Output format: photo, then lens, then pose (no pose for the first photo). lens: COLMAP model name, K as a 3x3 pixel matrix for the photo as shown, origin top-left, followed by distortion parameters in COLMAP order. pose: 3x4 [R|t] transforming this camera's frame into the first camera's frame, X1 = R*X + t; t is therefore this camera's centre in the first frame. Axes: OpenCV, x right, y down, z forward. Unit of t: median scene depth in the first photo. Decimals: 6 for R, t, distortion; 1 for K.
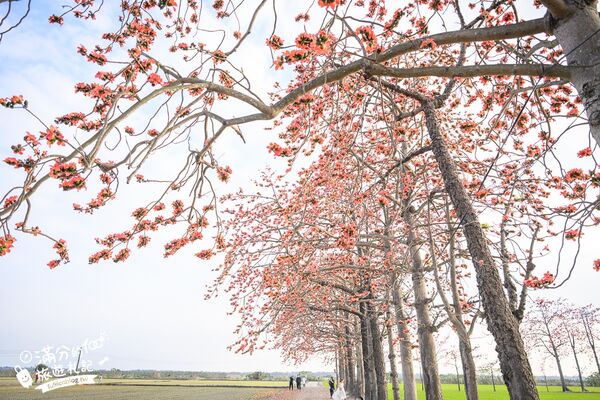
lens RADIAL K [[409.1, 0, 299.6], [0, 409.1, 198.9], [0, 0, 1]] dist [0.005065, 0.000642]
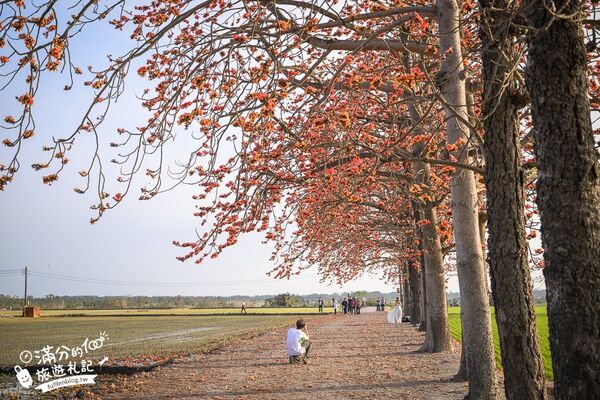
lens RADIAL K [[793.9, 0, 300.1], [0, 793.9, 200.2], [0, 0, 1]] dist [-0.006872, 0.000000]
pose [[0.997298, -0.030363, -0.066887, 0.048599], [0.047792, 0.959697, 0.276942, -0.314496], [0.055782, -0.279390, 0.958556, -0.752043]]
